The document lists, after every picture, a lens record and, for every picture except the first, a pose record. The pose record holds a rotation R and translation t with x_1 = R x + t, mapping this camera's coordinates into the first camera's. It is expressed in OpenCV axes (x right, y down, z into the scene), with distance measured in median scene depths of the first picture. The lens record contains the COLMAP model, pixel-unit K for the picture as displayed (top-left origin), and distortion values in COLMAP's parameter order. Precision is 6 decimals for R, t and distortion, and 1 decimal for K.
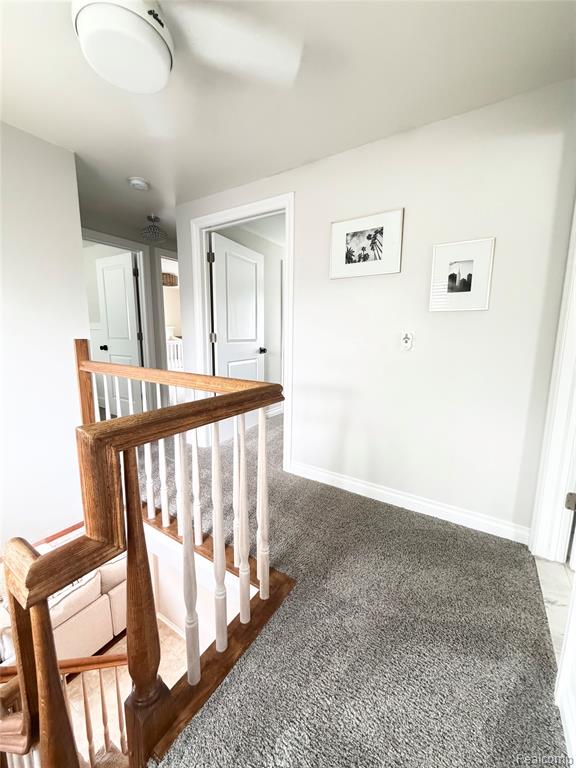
lens RADIAL K [[308.9, 0, 287.2], [0, 308.9, 383.1], [0, 0, 1]] dist [0.000907, -0.000055]
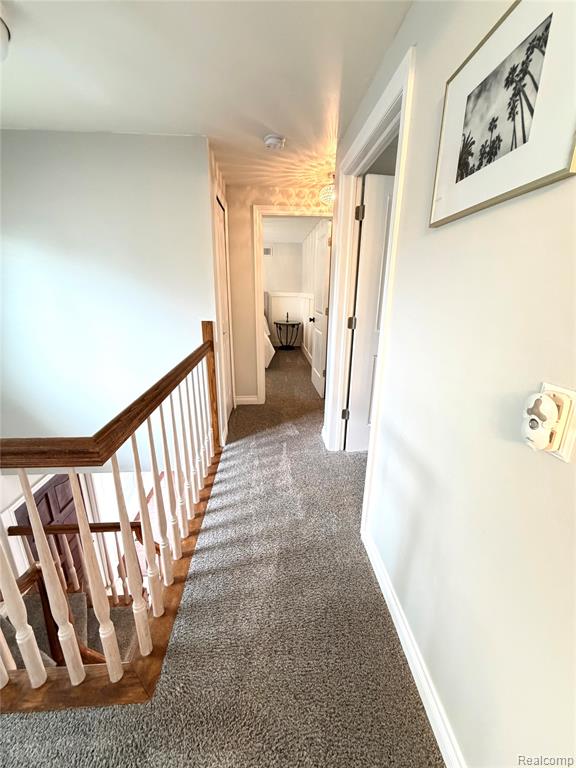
lens RADIAL K [[308.9, 0, 287.2], [0, 308.9, 383.1], [0, 0, 1]] dist [0.000907, -0.000055]
pose [[0.593020, 0.227738, -0.772310, 0.372668], [-0.130172, 0.973666, 0.187161, -0.155644], [0.794596, -0.010456, 0.607048, 0.503951]]
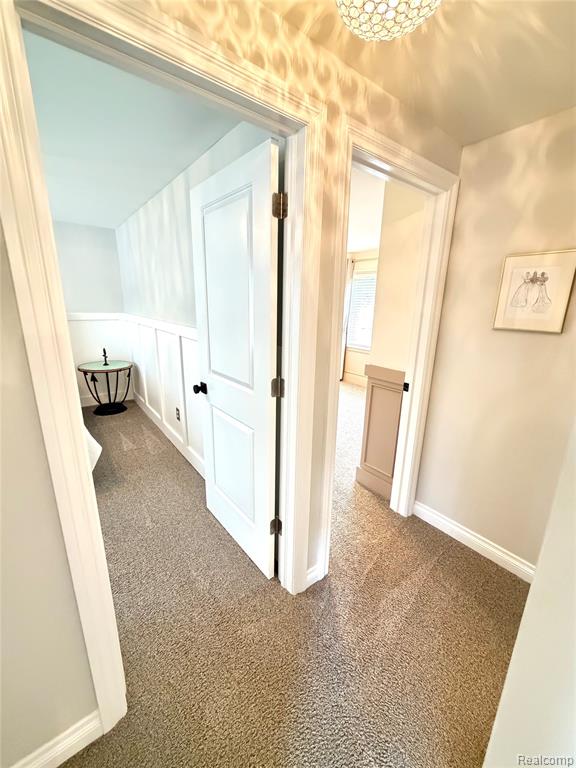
lens RADIAL K [[308.9, 0, 287.2], [0, 308.9, 383.1], [0, 0, 1]] dist [0.000907, -0.000055]
pose [[0.941423, 0.093634, -0.323968, -0.547013], [-0.063489, 0.992713, 0.102423, -0.309599], [0.331198, -0.075855, 0.940507, 1.035683]]
